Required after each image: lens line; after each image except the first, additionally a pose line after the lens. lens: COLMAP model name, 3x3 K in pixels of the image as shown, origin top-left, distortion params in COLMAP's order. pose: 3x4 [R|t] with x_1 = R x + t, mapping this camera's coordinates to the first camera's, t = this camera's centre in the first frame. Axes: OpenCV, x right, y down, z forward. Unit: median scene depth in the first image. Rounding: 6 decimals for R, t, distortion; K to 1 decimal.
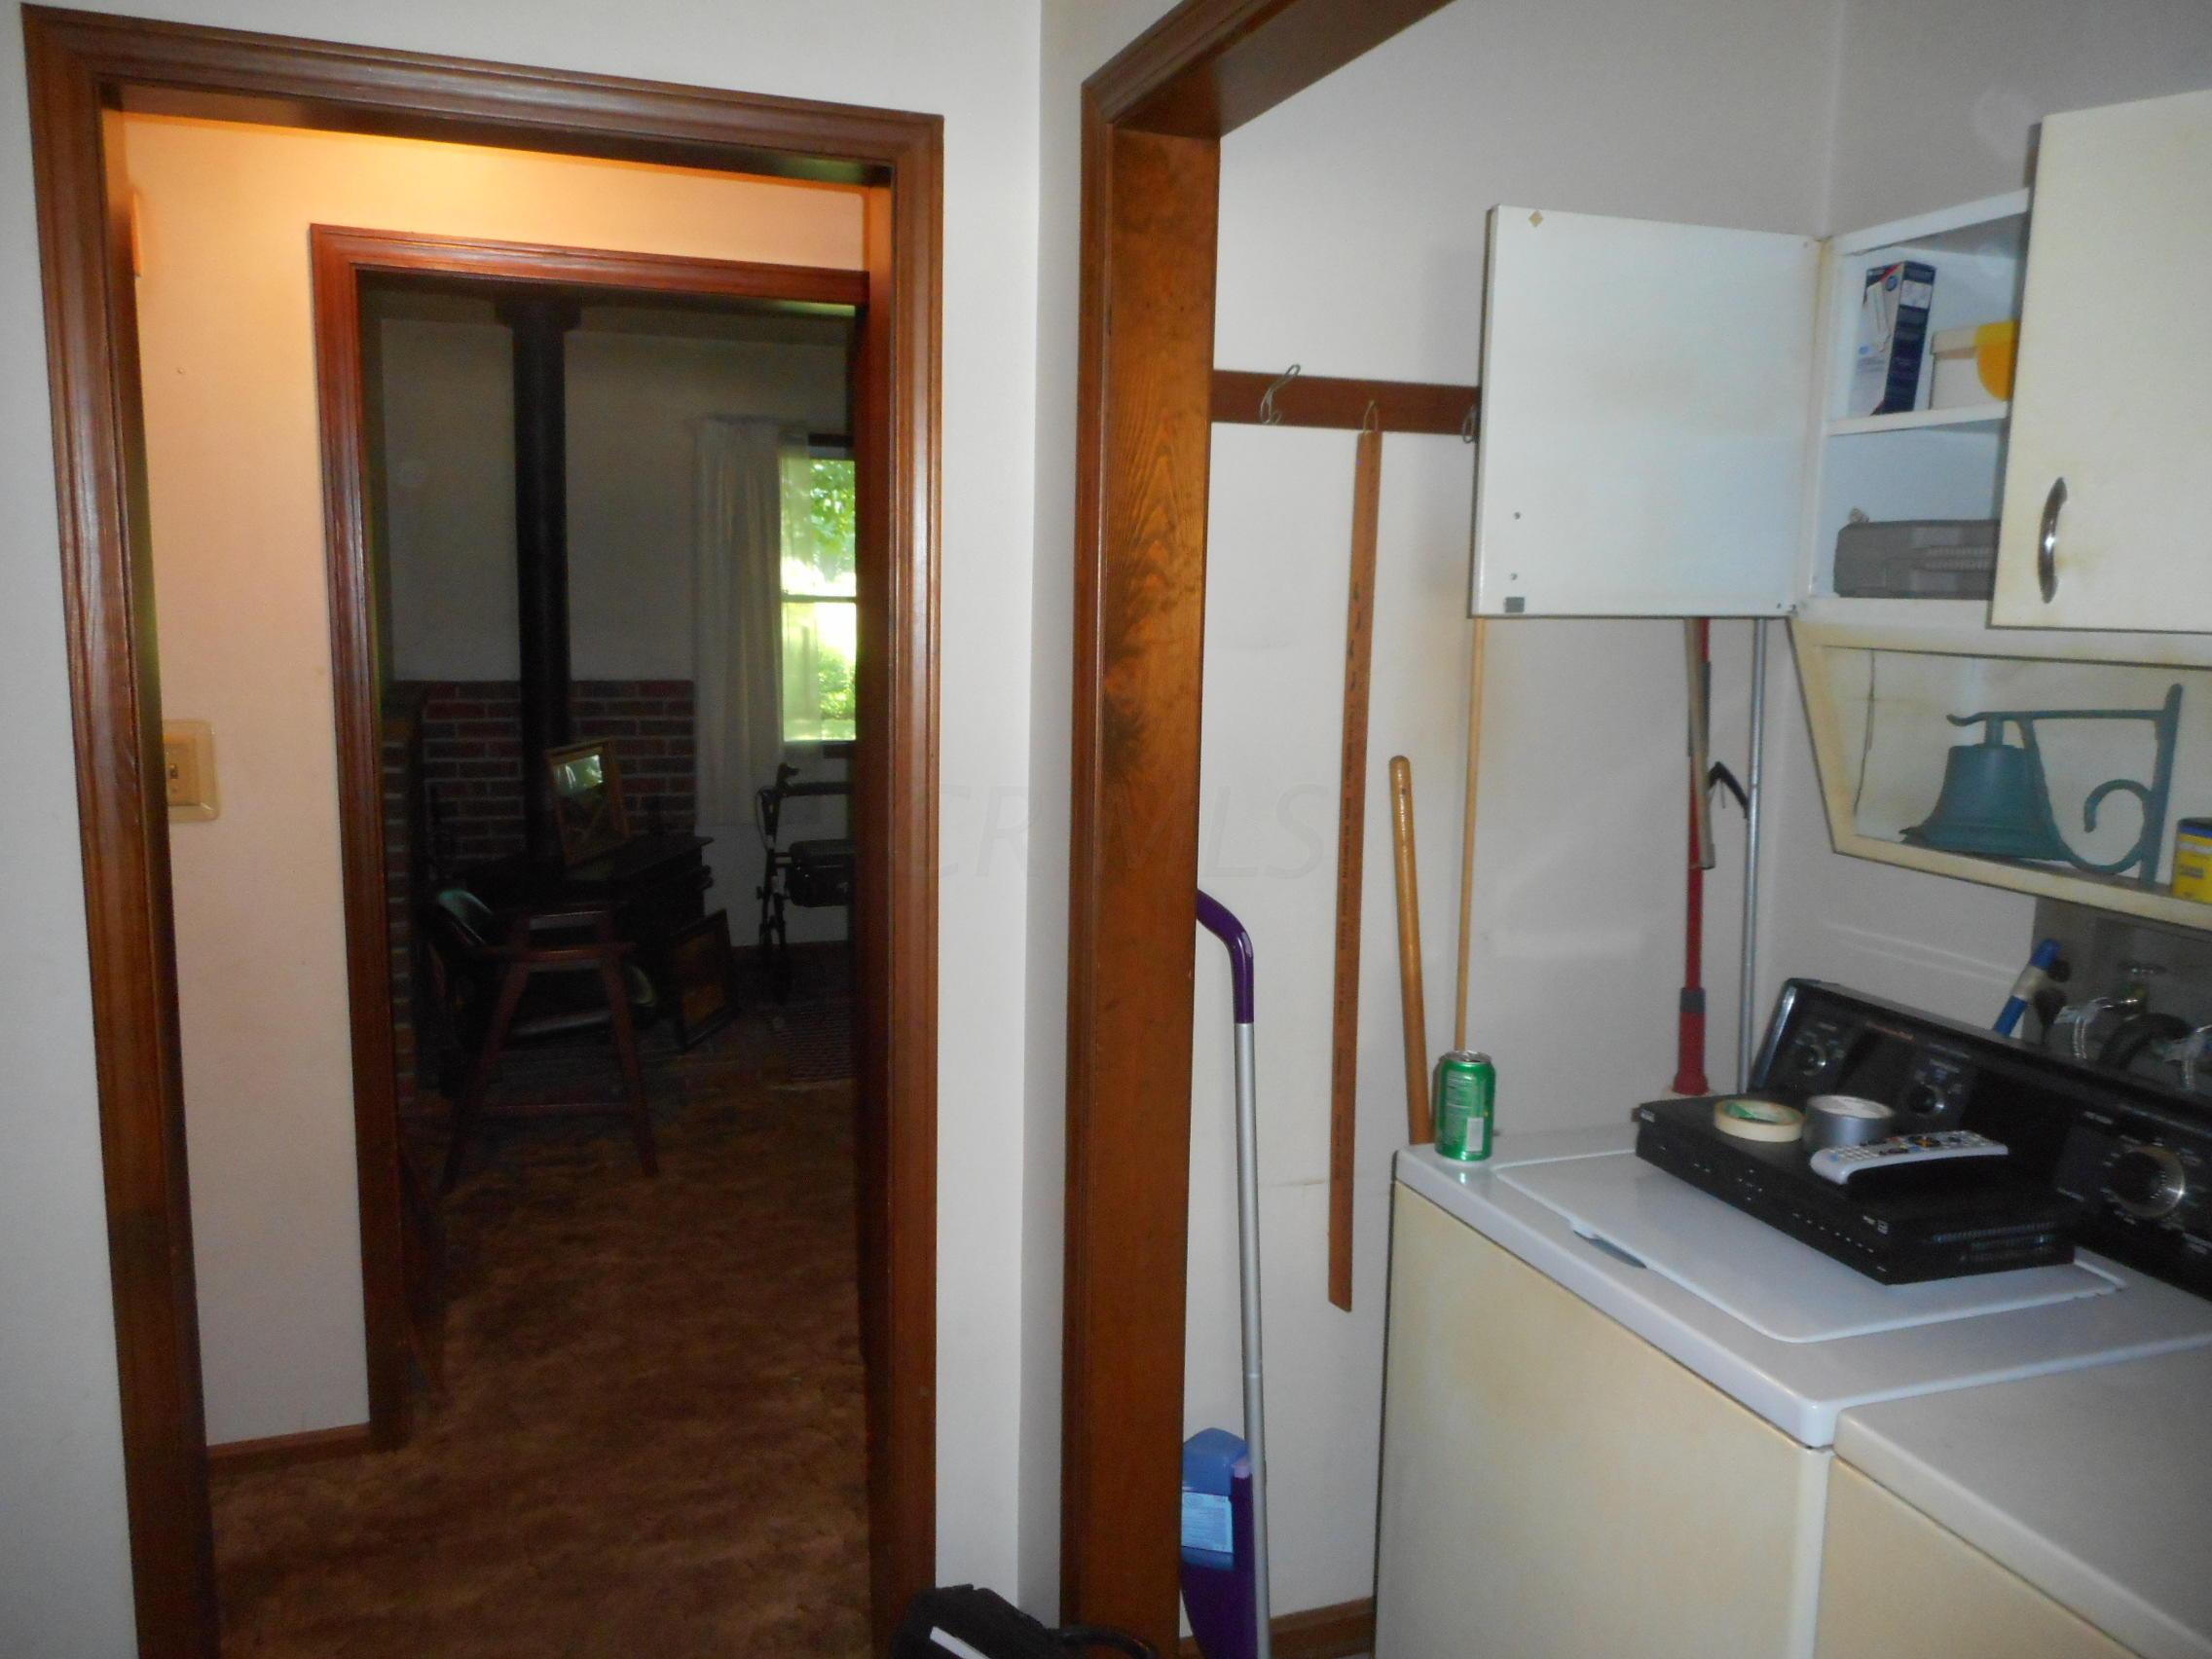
lens RADIAL K [[1684.0, 0, 1096.1], [0, 1684.0, 830.4], [0, 0, 1]] dist [0.007541, 0.002104]
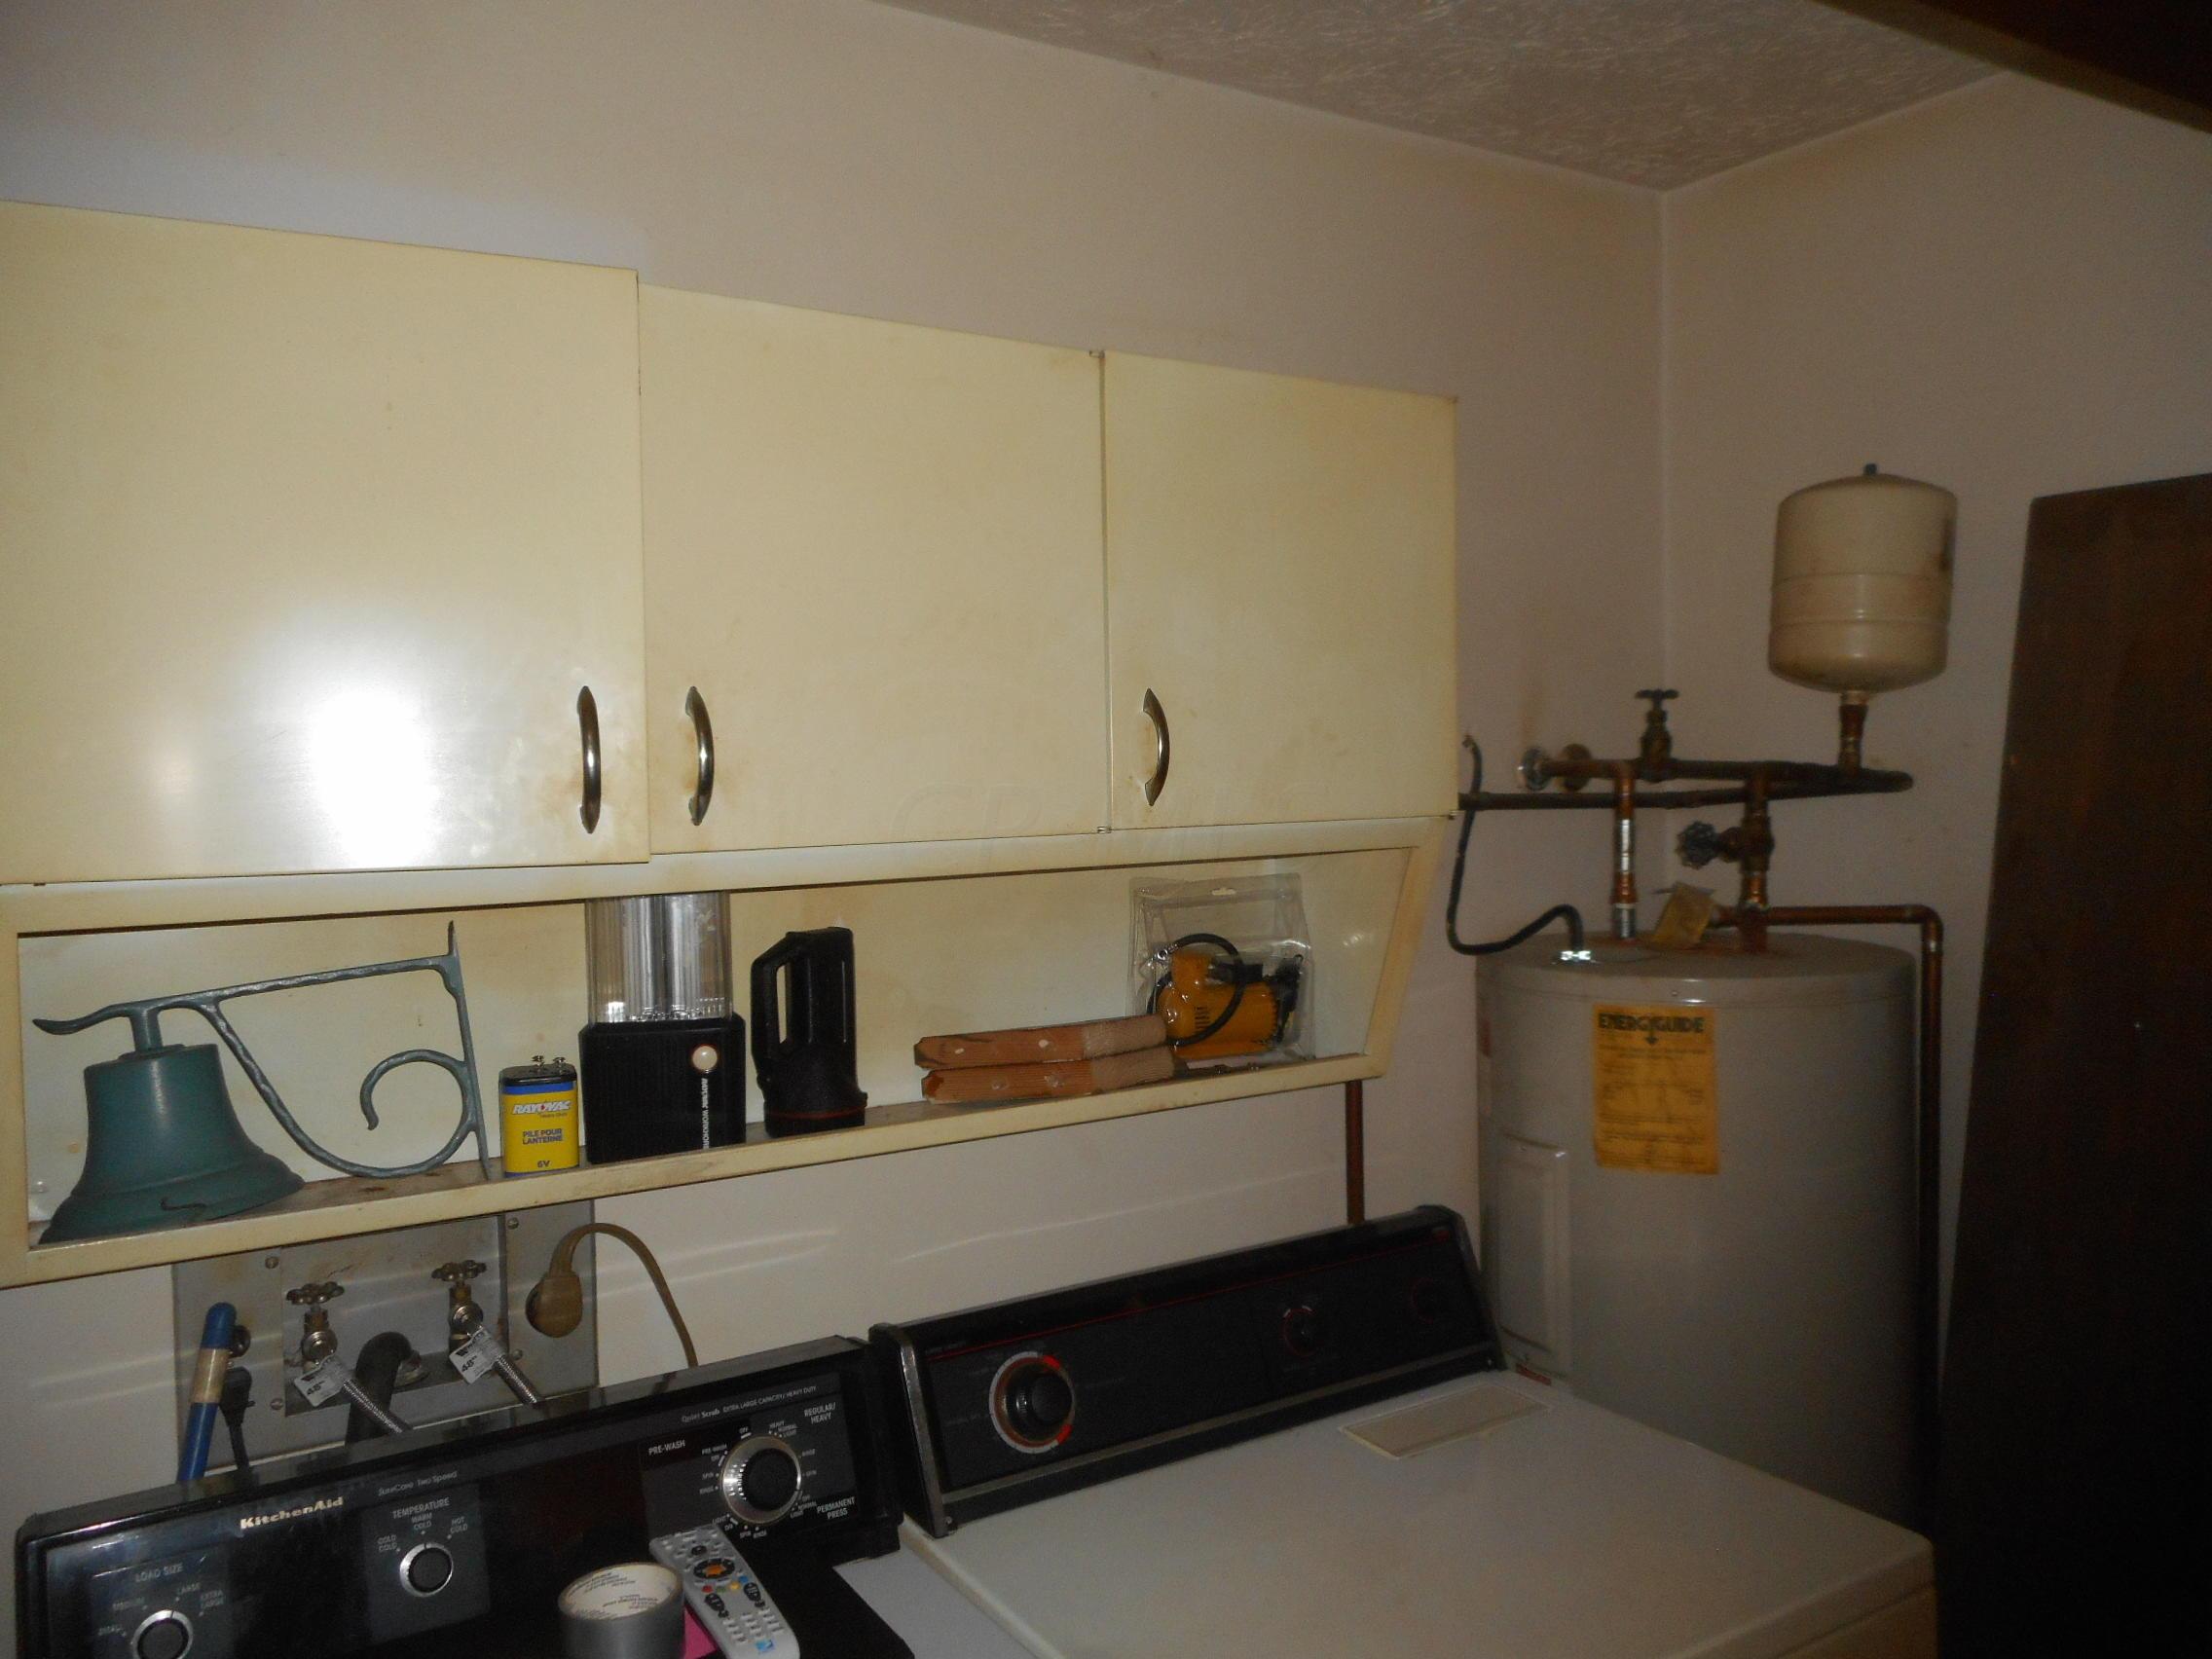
lens RADIAL K [[1684.0, 0, 1096.1], [0, 1684.0, 830.4], [0, 0, 1]] dist [0.007541, 0.002104]
pose [[-0.217952, -0.061067, 0.974047, -0.211773], [0.156318, 0.982971, 0.096604, -0.156880], [-0.963359, 0.173317, -0.204695, 0.844444]]
